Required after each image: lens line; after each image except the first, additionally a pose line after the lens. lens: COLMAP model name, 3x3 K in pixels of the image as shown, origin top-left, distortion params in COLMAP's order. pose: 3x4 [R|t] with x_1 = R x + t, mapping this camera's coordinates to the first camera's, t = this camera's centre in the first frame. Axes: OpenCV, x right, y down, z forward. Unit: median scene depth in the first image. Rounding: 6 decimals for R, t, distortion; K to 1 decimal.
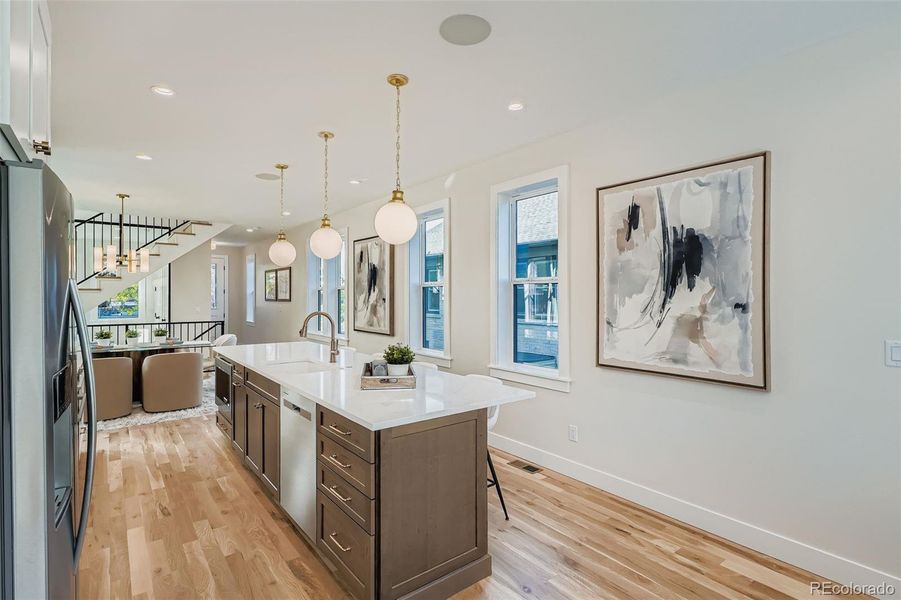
lens RADIAL K [[437.2, 0, 456.5], [0, 437.2, 294.6], [0, 0, 1]] dist [-0.018639, -0.000318]
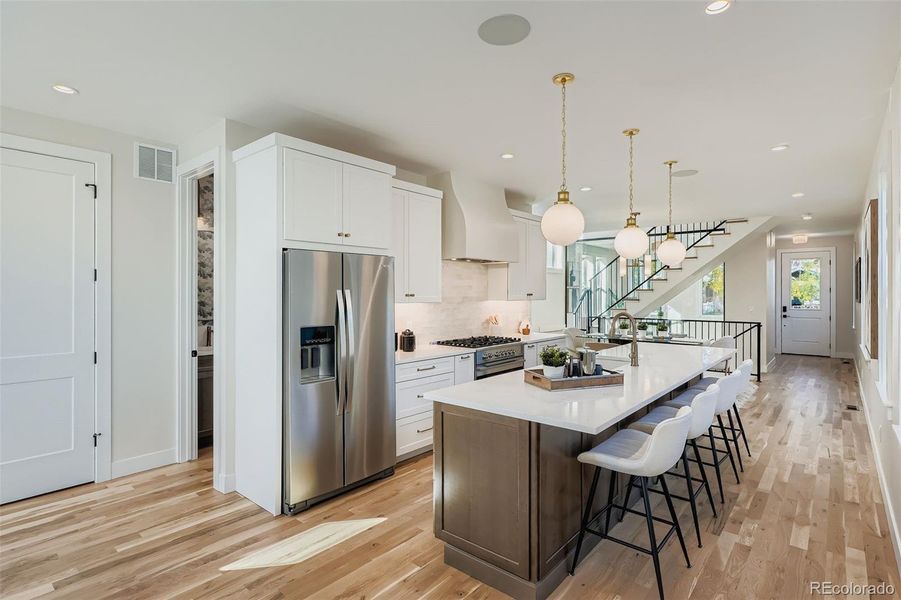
lens RADIAL K [[455.3, 0, 455.6], [0, 455.3, 294.3], [0, 0, 1]] dist [-0.001536, 0.000257]
pose [[0.193344, 0.001907, -0.981129, 0.682154], [0.000519, 0.999998, 0.002046, -0.006679], [0.981131, -0.000905, 0.193343, 0.455421]]
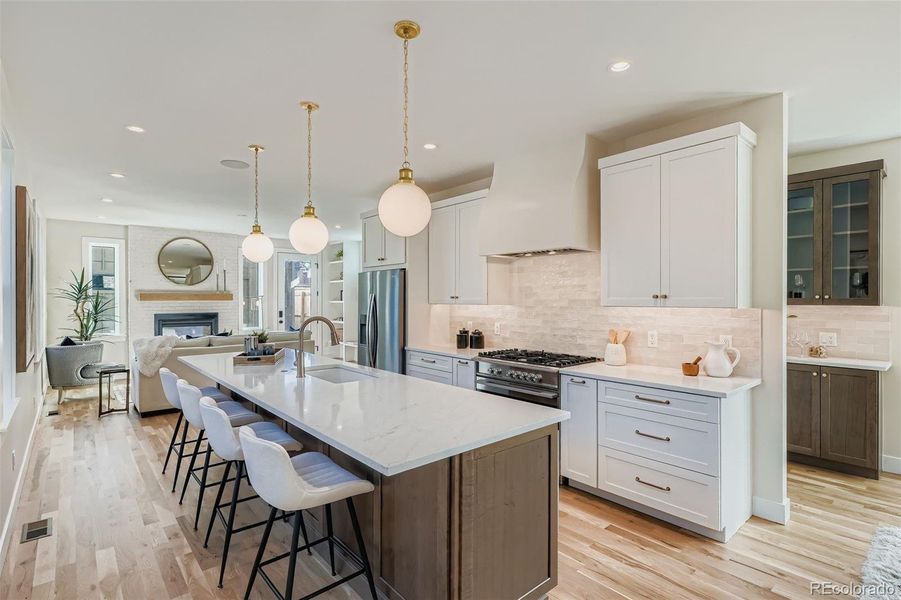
lens RADIAL K [[435.6, 0, 449.8], [0, 435.6, 301.3], [0, 0, 1]] dist [-0.001704, 0.001066]
pose [[-0.999050, 0.002347, -0.043511, -0.399682], [0.002101, 0.999982, 0.005694, 0.001712], [0.043524, 0.005597, -0.999037, 1.792459]]
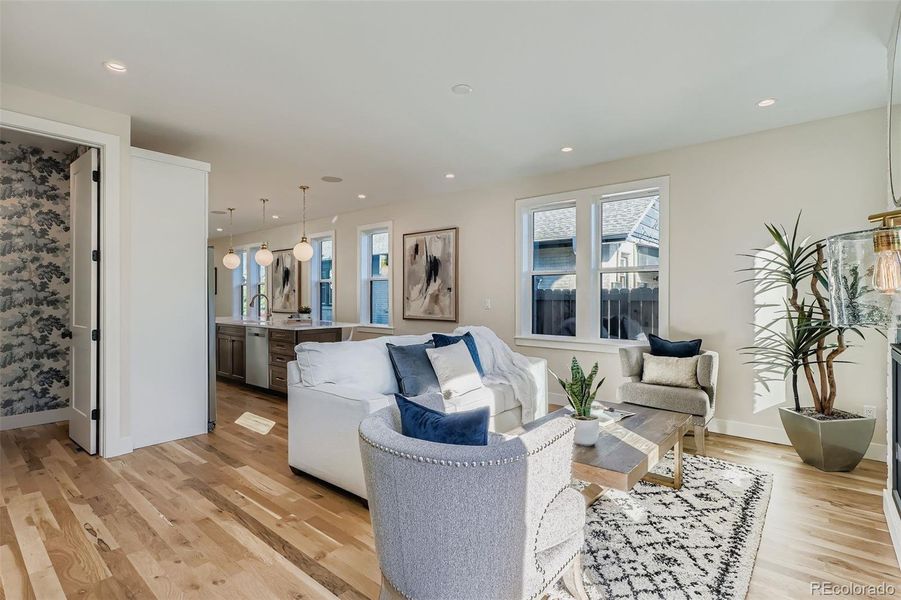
lens RADIAL K [[437.2, 0, 450.9], [0, 437.2, 299.5], [0, 0, 1]] dist [-0.018639, -0.000318]
pose [[0.980878, -0.001736, 0.194614, 0.142679], [-0.000290, 0.999946, 0.010386, 0.048187], [-0.194622, -0.010244, 0.980825, -1.133195]]
